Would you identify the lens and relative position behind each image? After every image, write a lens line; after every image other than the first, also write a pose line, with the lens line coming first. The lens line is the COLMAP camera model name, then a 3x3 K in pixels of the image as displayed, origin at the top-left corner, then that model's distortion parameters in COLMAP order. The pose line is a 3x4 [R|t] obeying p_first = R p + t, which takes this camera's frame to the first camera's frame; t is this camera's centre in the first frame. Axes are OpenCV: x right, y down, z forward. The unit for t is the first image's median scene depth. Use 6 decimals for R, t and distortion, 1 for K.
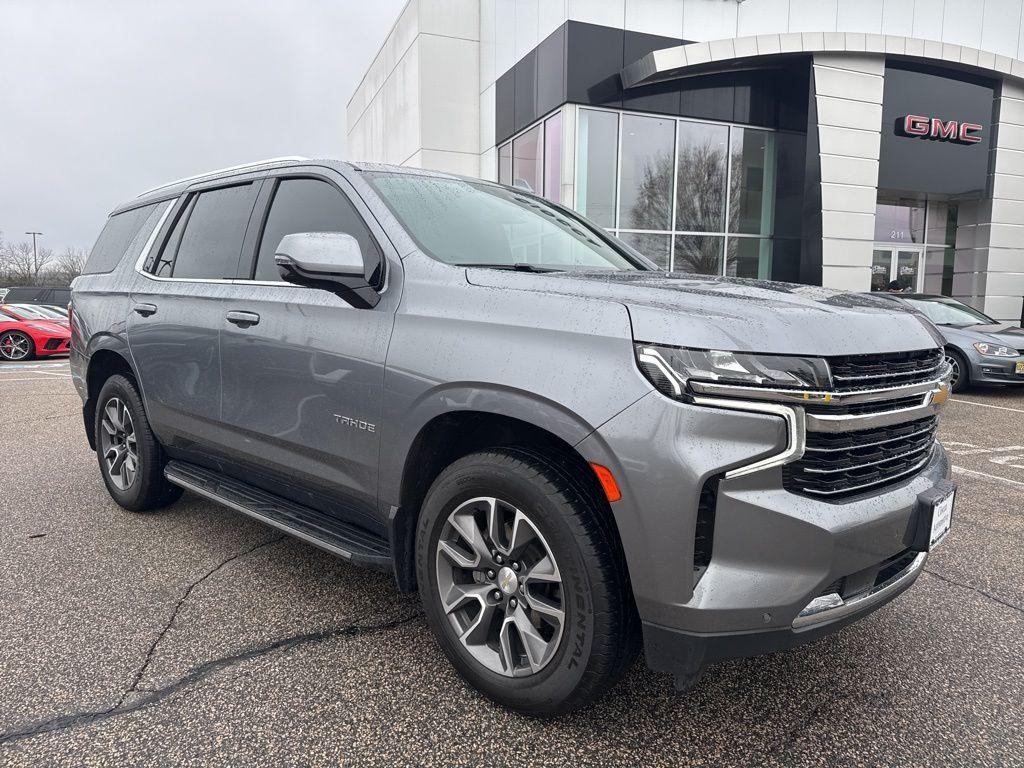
lens RADIAL K [[724.8, 0, 512.0], [0, 724.8, 384.0], [0, 0, 1]] dist [0.002642, -0.003243]
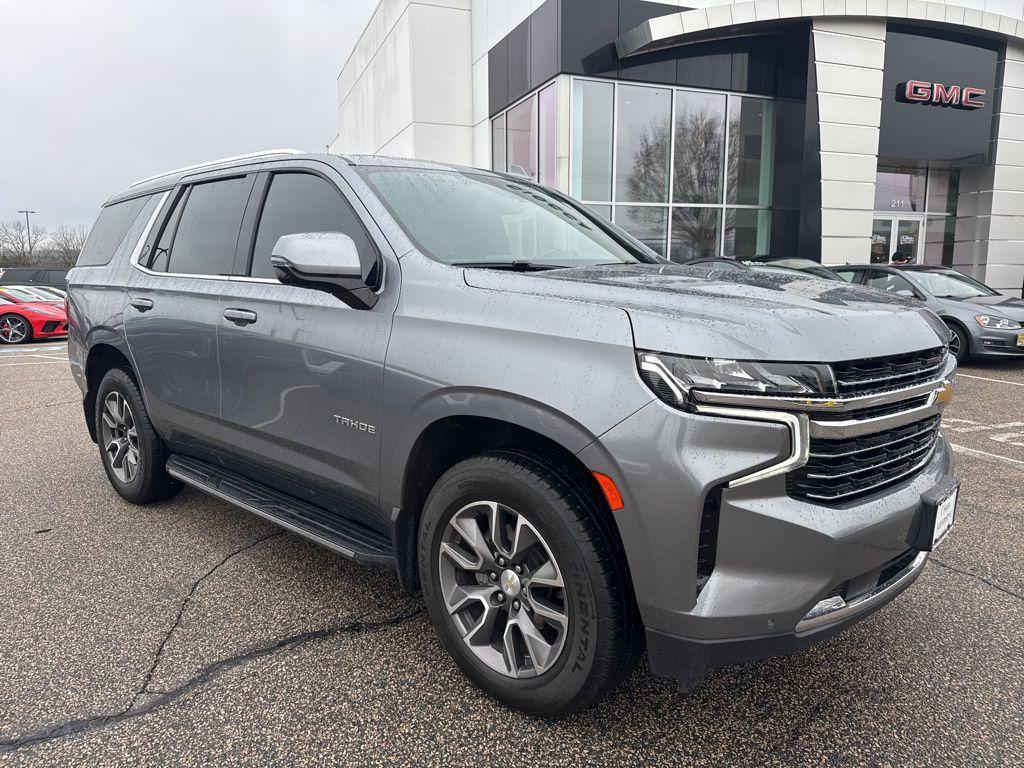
lens RADIAL K [[725.6, 0, 503.1], [0, 725.6, 384.3], [0, 0, 1]] dist [-0.001219, 0.000473]
pose [[0.999877, -0.013435, -0.008083, -0.003736], [0.013738, 0.999155, 0.038744, -0.035482], [0.007556, -0.038850, 0.999216, 0.004334]]
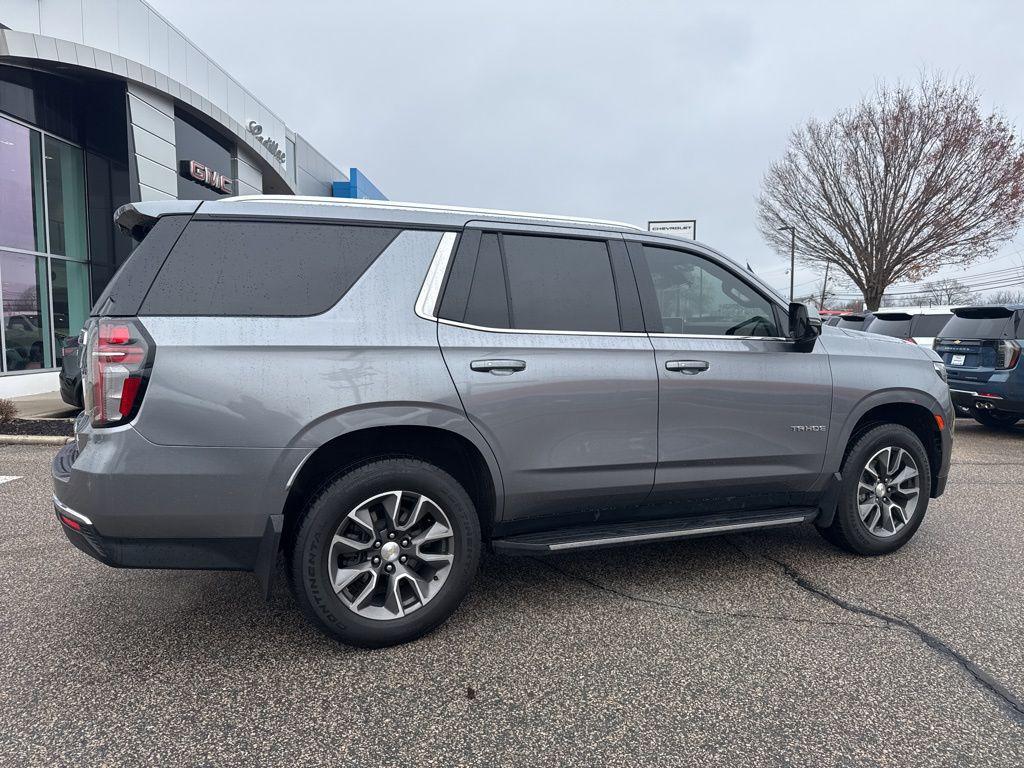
lens RADIAL K [[716.3, 0, 519.4], [0, 716.3, 383.1], [0, 0, 1]] dist [0.078763, -0.113318]
pose [[0.390368, -0.076749, 0.917455, -1.771222], [0.107758, 0.993479, 0.037258, -0.156328], [-0.914331, 0.084319, 0.396092, 0.905610]]
